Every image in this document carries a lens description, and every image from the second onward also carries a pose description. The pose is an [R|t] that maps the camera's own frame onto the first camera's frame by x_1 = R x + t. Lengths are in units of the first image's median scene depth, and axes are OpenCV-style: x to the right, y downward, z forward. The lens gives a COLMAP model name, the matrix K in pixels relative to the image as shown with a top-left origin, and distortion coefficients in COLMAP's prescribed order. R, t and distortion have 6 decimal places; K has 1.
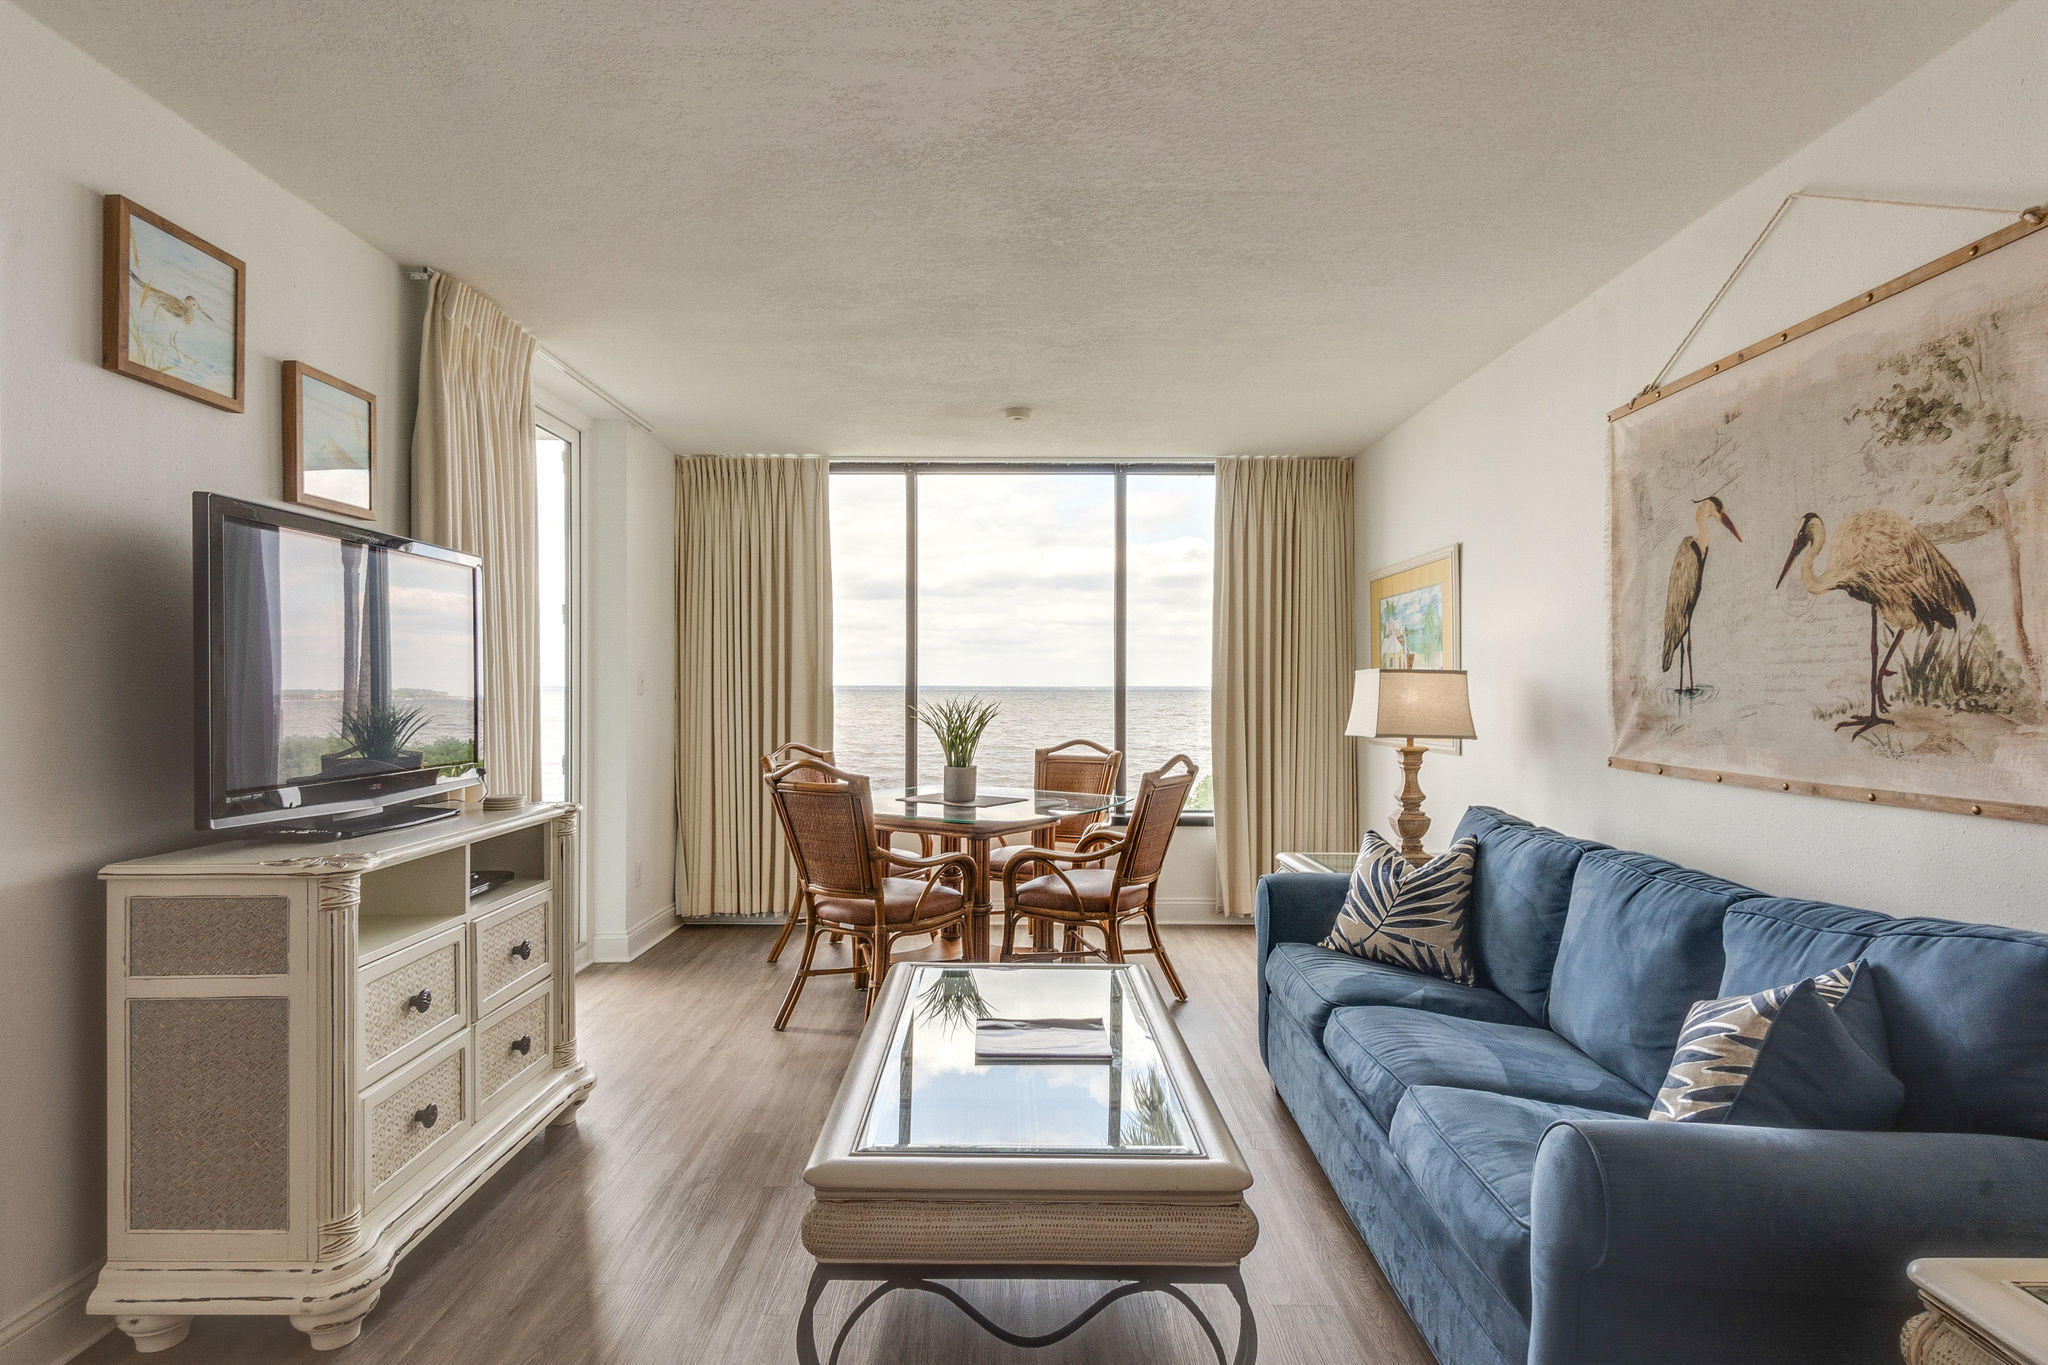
lens RADIAL K [[1092.0, 0, 1013.5], [0, 1092.0, 688.2], [0, 0, 1]] dist [0.001522, -0.003155]
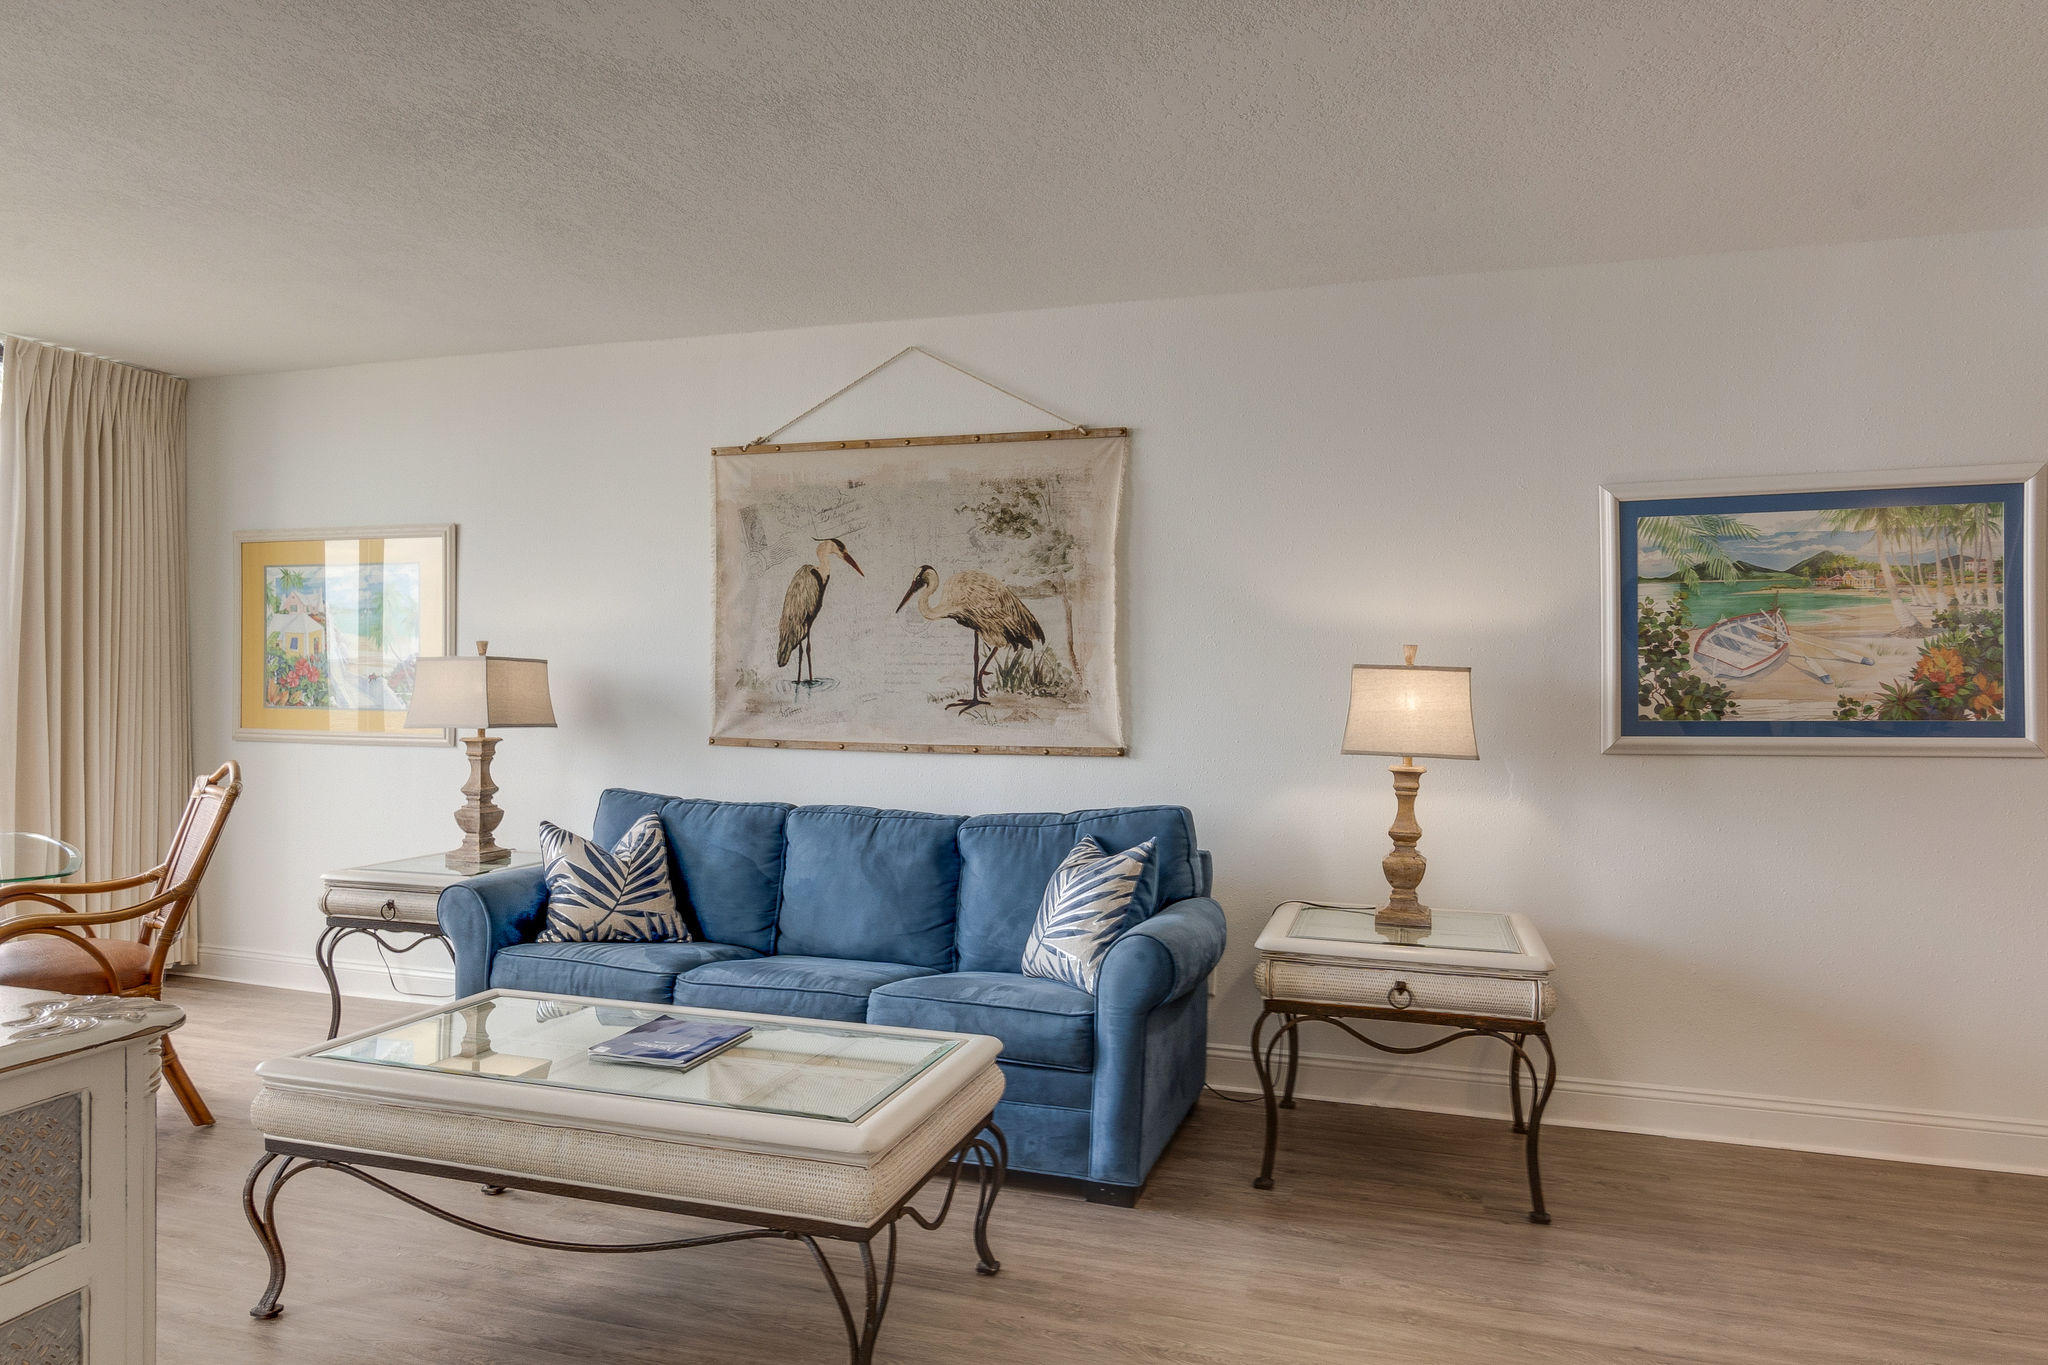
lens RADIAL K [[1293.7, 0, 1009.8], [0, 1293.7, 681.9], [0, 0, 1]] dist [0.001919, -0.002001]
pose [[0.306738, 0.000961, 0.951794, -0.787752], [-0.011638, 0.999929, 0.002741, -0.005027], [-0.951723, -0.011918, 0.306727, 0.287519]]
